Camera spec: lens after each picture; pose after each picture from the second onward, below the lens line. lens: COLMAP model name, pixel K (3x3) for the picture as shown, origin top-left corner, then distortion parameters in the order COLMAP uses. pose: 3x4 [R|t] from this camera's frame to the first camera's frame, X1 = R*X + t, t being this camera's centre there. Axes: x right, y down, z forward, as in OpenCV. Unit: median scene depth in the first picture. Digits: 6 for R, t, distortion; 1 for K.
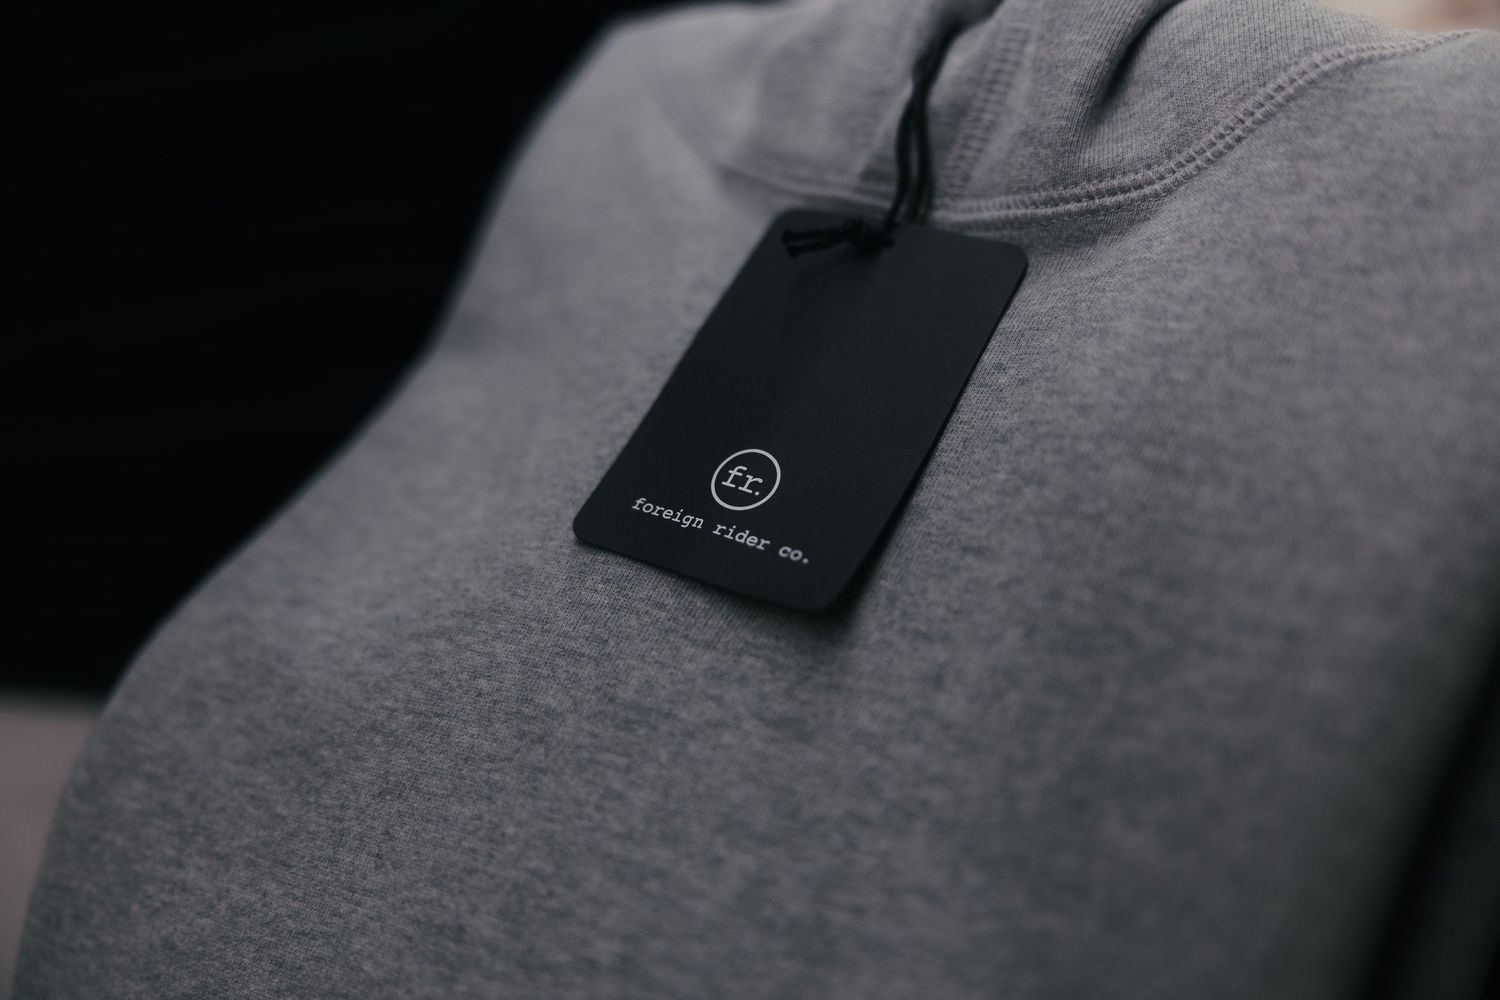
lens RADIAL K [[1772.5, 0, 750.0], [0, 1772.5, 500.0], [0, 0, 1]] dist [0.017577, 0.064338]
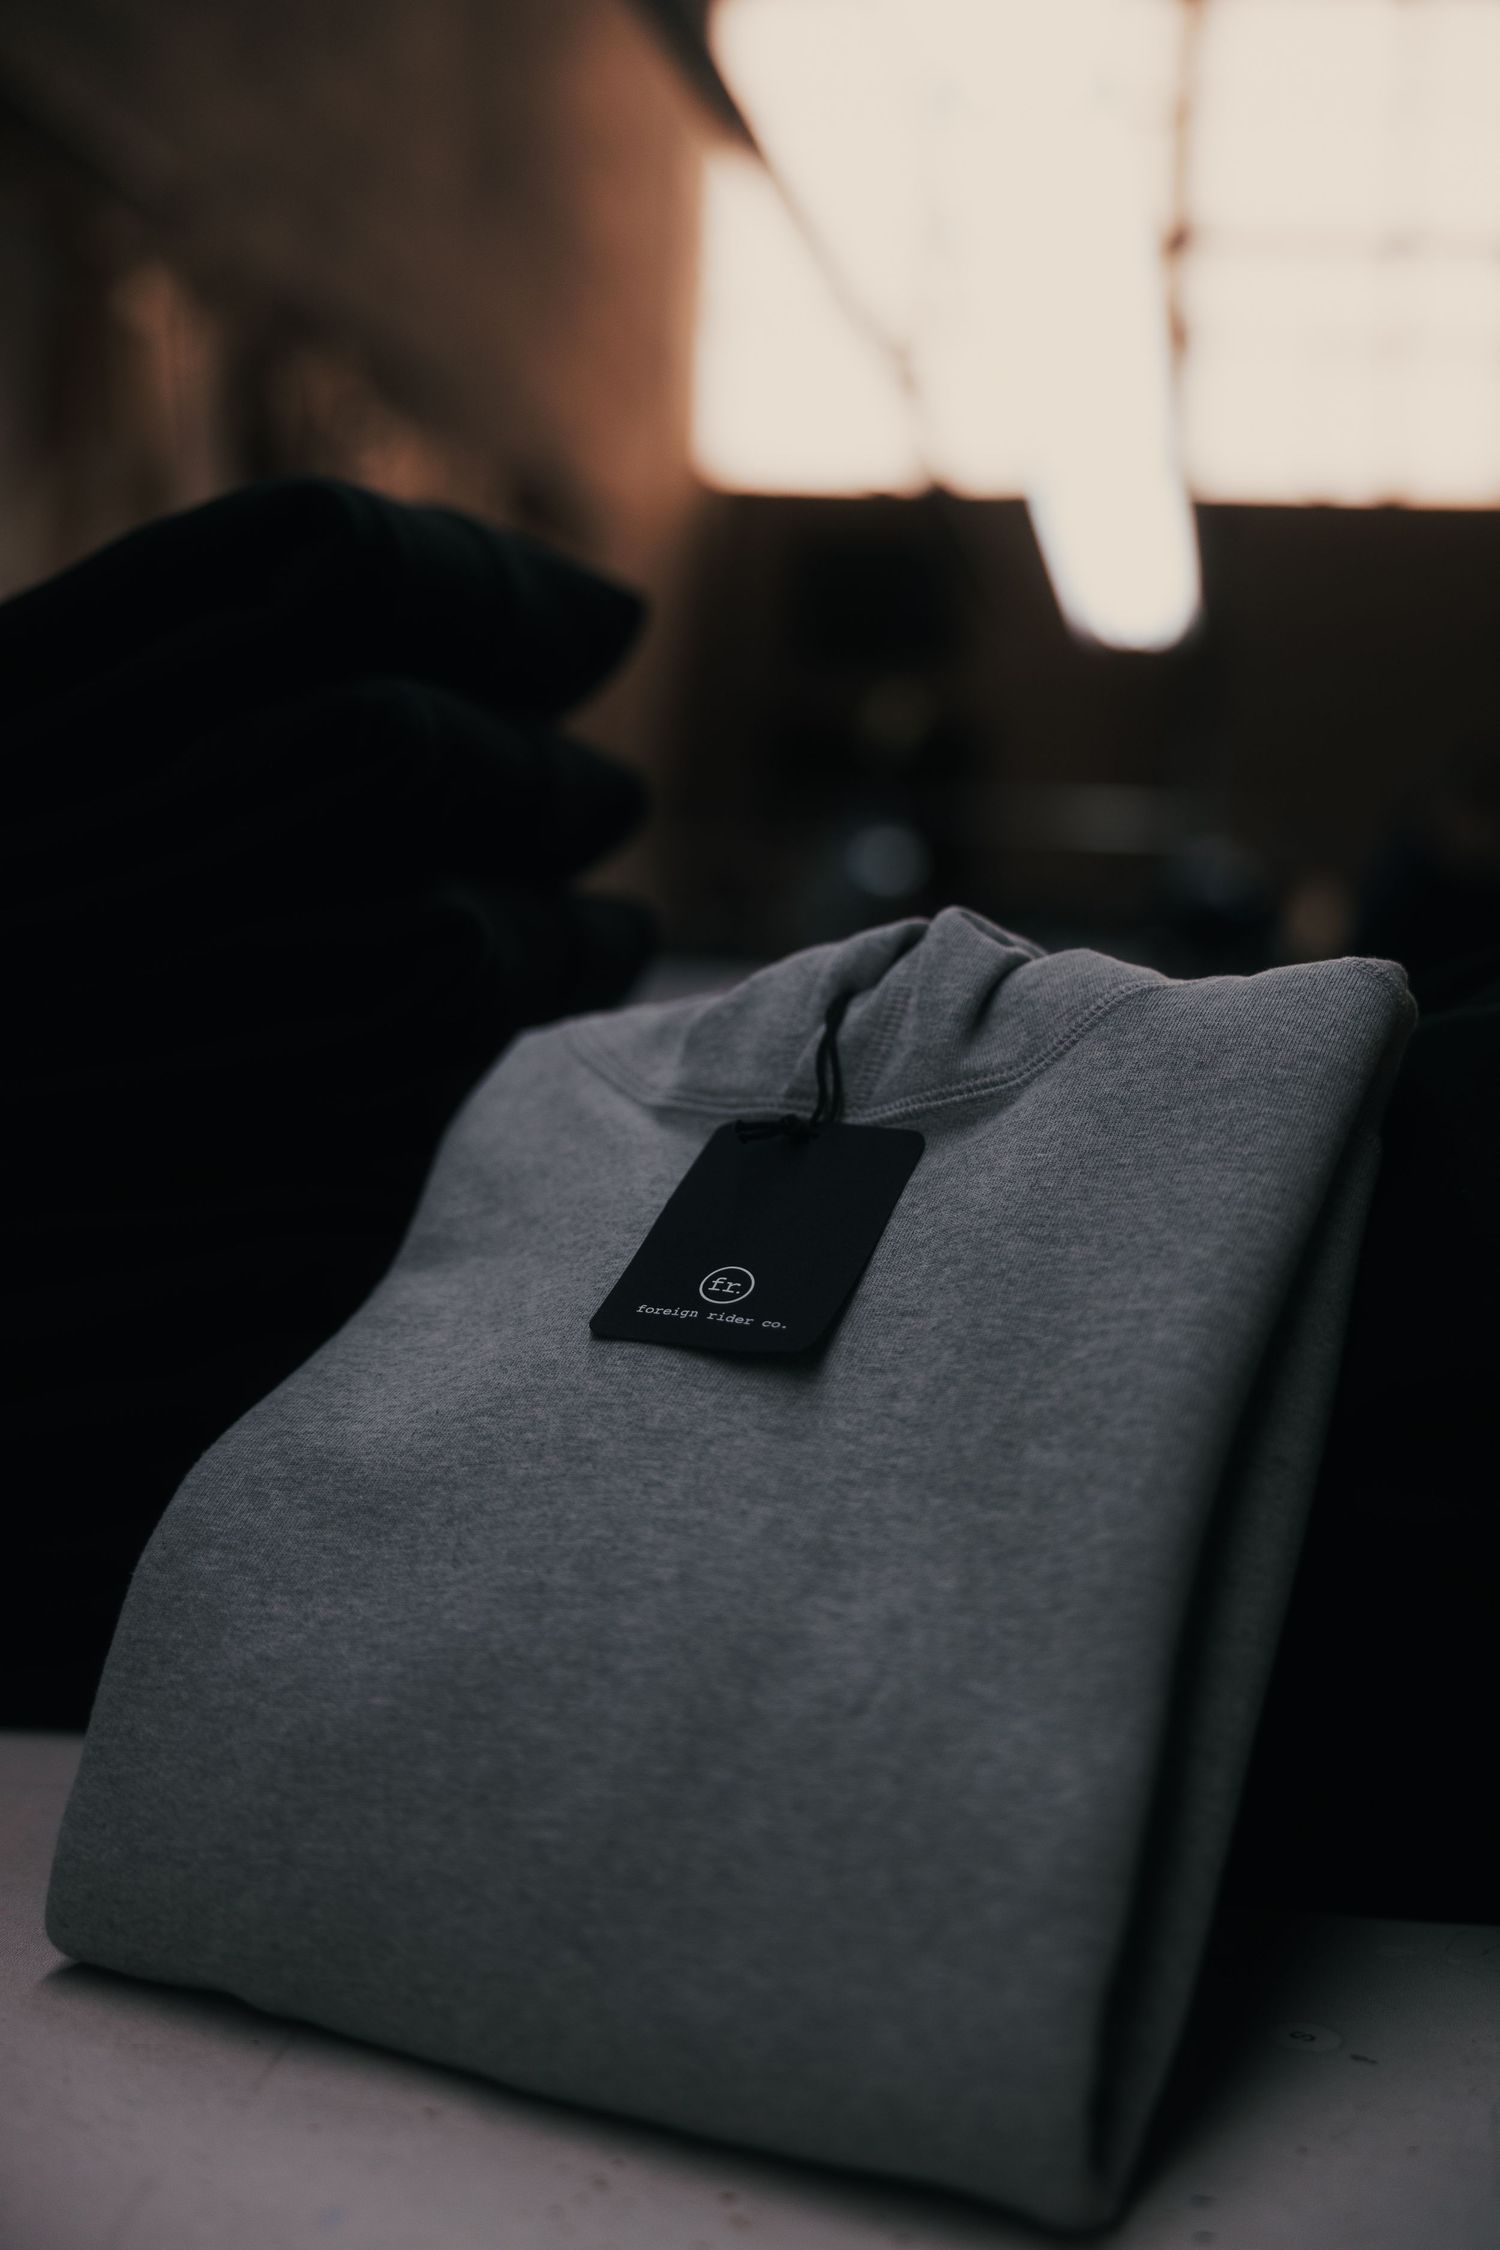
lens RADIAL K [[2658.7, 0, 750.0], [0, 2658.7, 1125.0], [0, 0, 1]] dist [0.017577, 0.064338]
pose [[0.985757, 0.019643, 0.167024, -0.327885], [0.038190, 0.941063, -0.336068, 0.557710], [-0.163782, 0.337661, 0.926909, -0.885523]]
